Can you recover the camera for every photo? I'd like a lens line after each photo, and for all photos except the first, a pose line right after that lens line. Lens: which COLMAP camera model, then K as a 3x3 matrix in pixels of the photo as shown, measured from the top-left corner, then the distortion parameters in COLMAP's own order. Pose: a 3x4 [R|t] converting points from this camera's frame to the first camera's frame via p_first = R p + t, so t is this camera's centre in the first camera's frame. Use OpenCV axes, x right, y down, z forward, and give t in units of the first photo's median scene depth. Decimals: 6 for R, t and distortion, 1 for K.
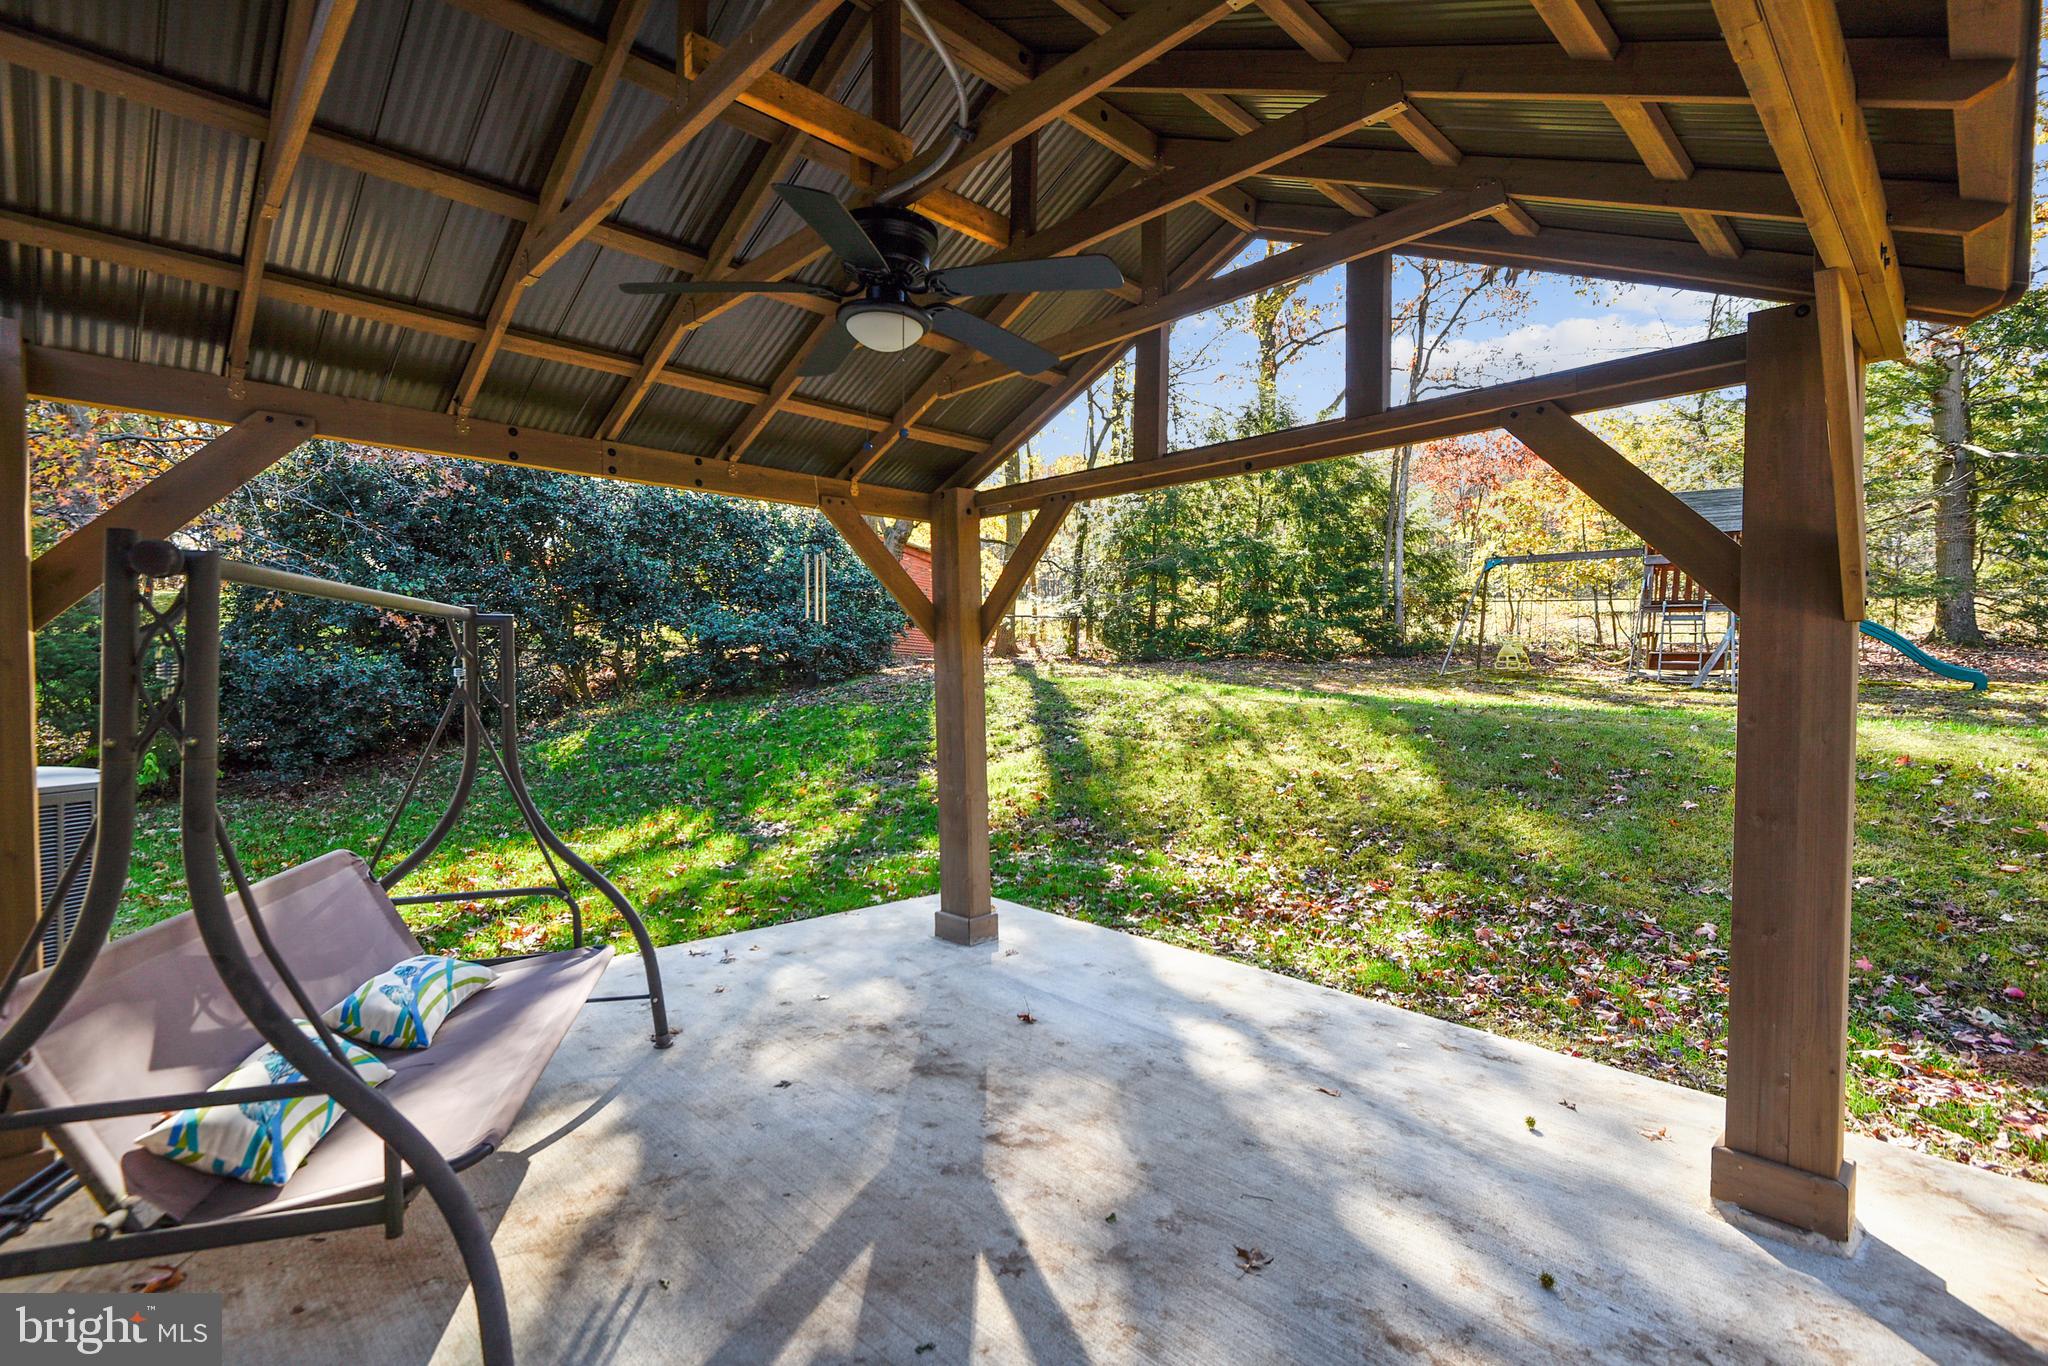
lens RADIAL K [[939.7, 0, 1028.4], [0, 939.7, 676.2], [0, 0, 1]] dist [0.026965, -0.009893]
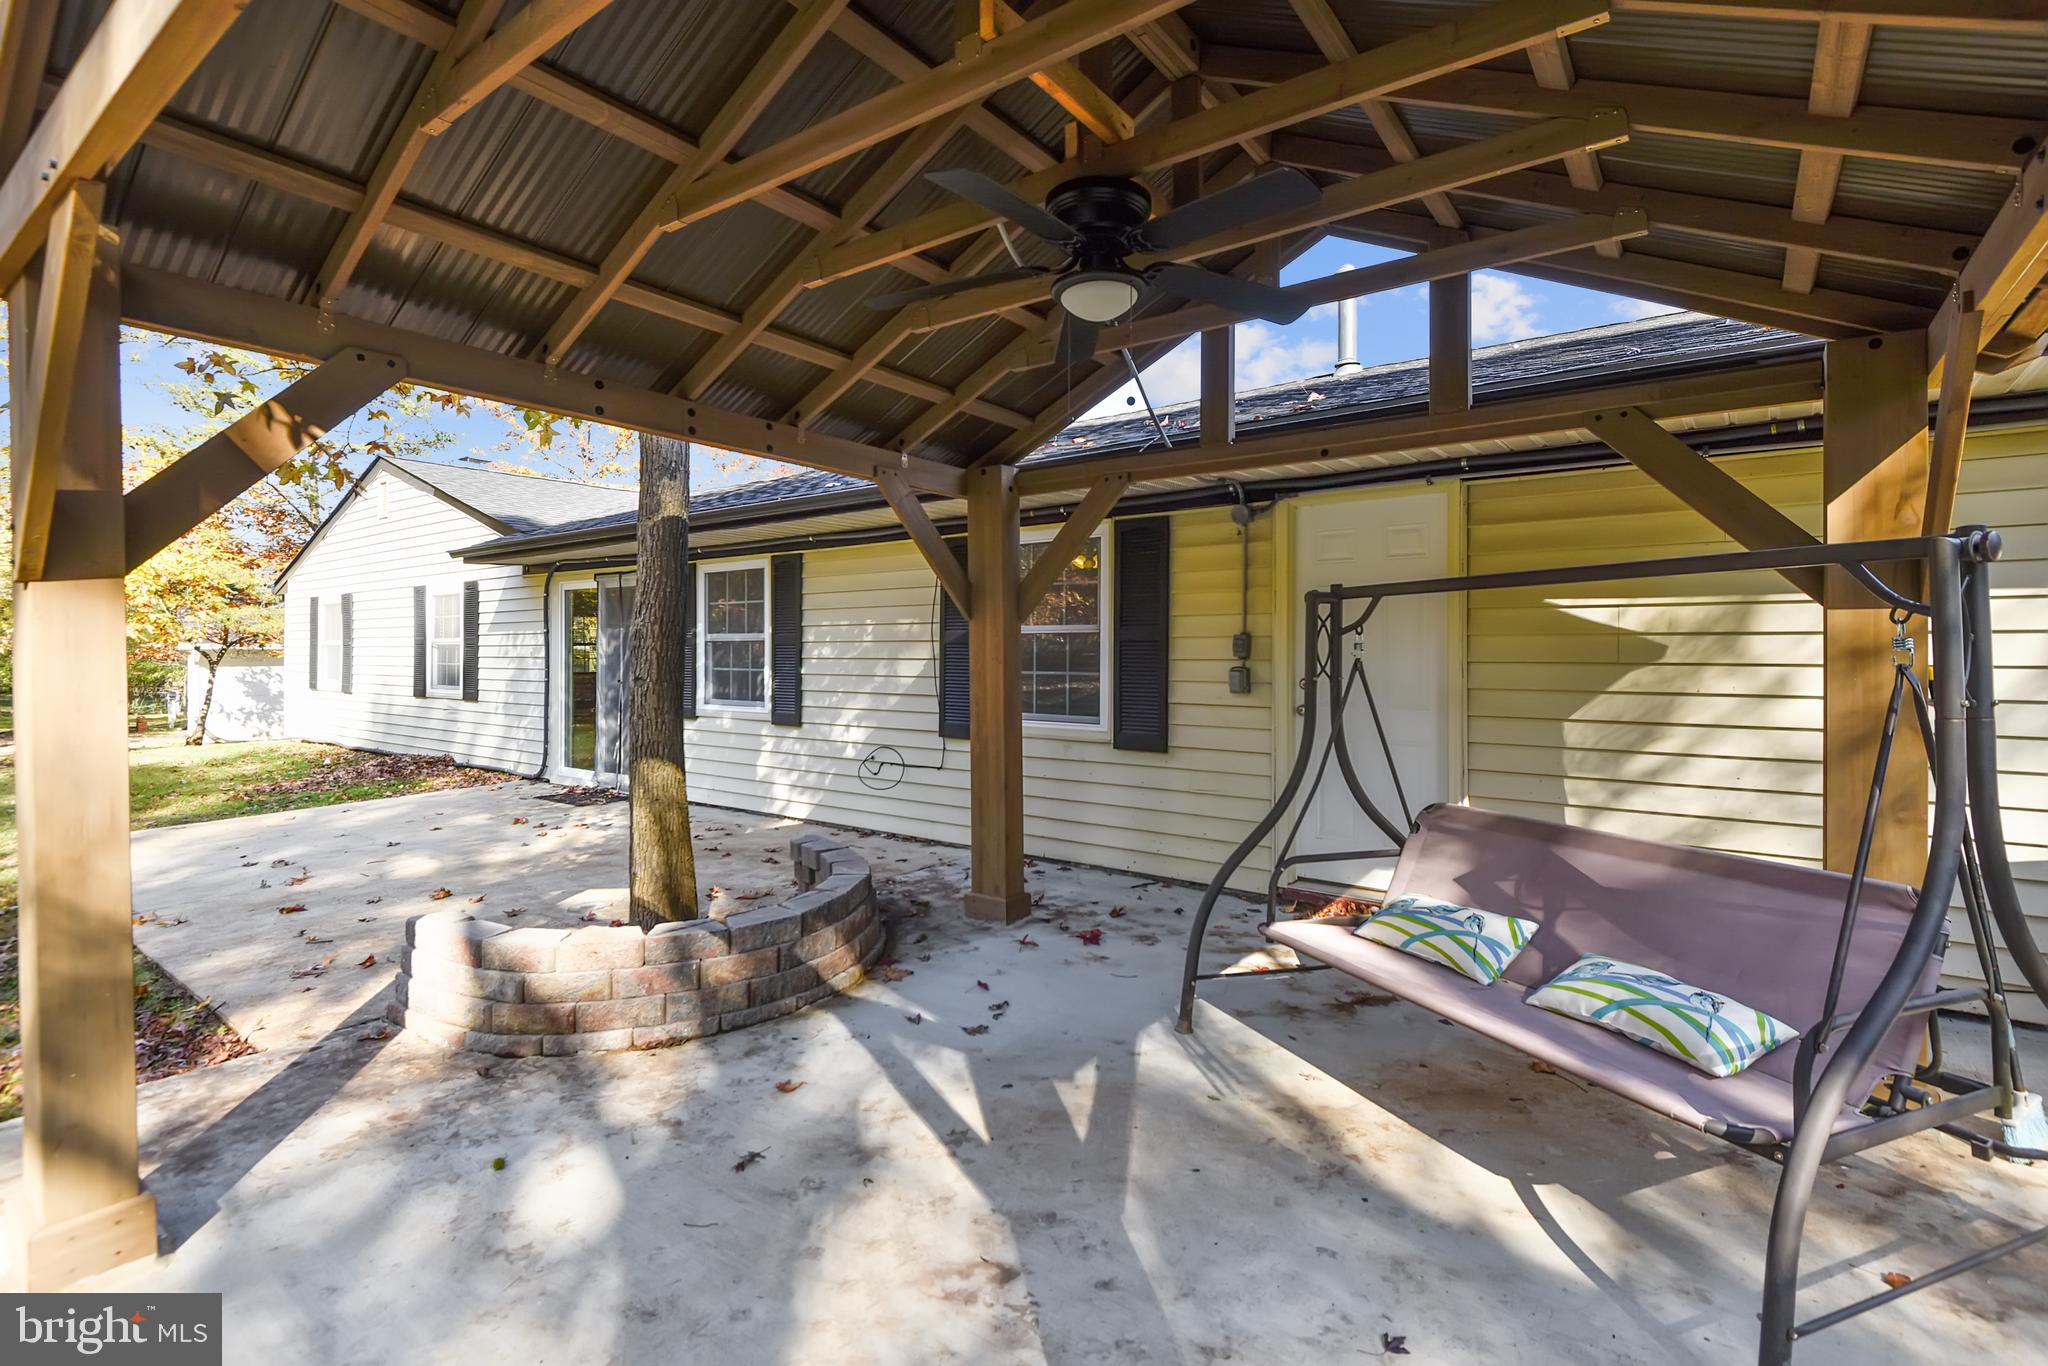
lens RADIAL K [[939.7, 0, 1012.5], [0, 939.7, 641.6], [0, 0, 1]] dist [0.026965, -0.009893]
pose [[-0.990134, -0.002334, -0.140102, 0.075350], [-0.001756, 0.999989, -0.004253, -0.000651], [0.140111, -0.003965, -0.990128, 1.998345]]
